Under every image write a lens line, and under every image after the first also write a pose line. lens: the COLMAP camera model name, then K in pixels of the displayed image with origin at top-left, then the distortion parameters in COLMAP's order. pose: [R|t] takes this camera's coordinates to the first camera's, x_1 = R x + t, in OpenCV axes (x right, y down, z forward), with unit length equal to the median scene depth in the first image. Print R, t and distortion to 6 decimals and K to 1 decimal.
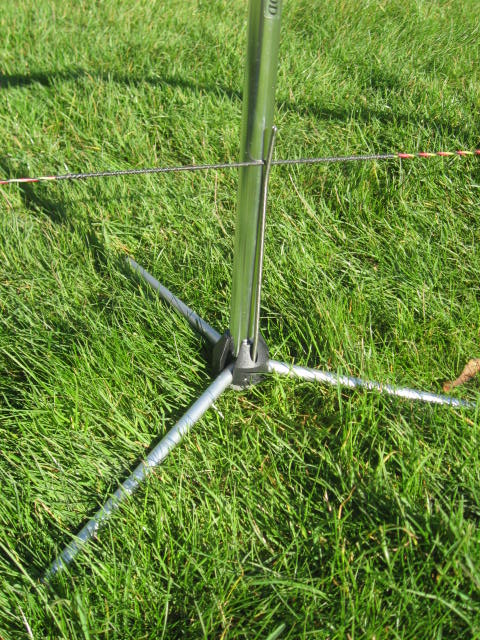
lens RADIAL K [[834.5, 0, 240.1], [0, 834.5, 319.2], [0, 0, 1]] dist [0.005752, 0.000000]
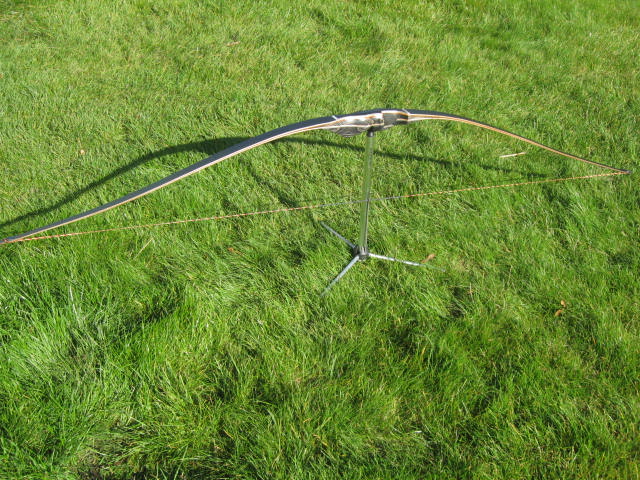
lens RADIAL K [[834.5, 0, 319.9], [0, 834.5, 240.6], [0, 0, 1]] dist [0.005752, 0.000000]
pose [[0.999670, 0.001982, -0.025607, -0.078373], [-0.002641, 0.999666, -0.025722, 0.082176], [0.025547, 0.025781, 0.999341, -2.354974]]
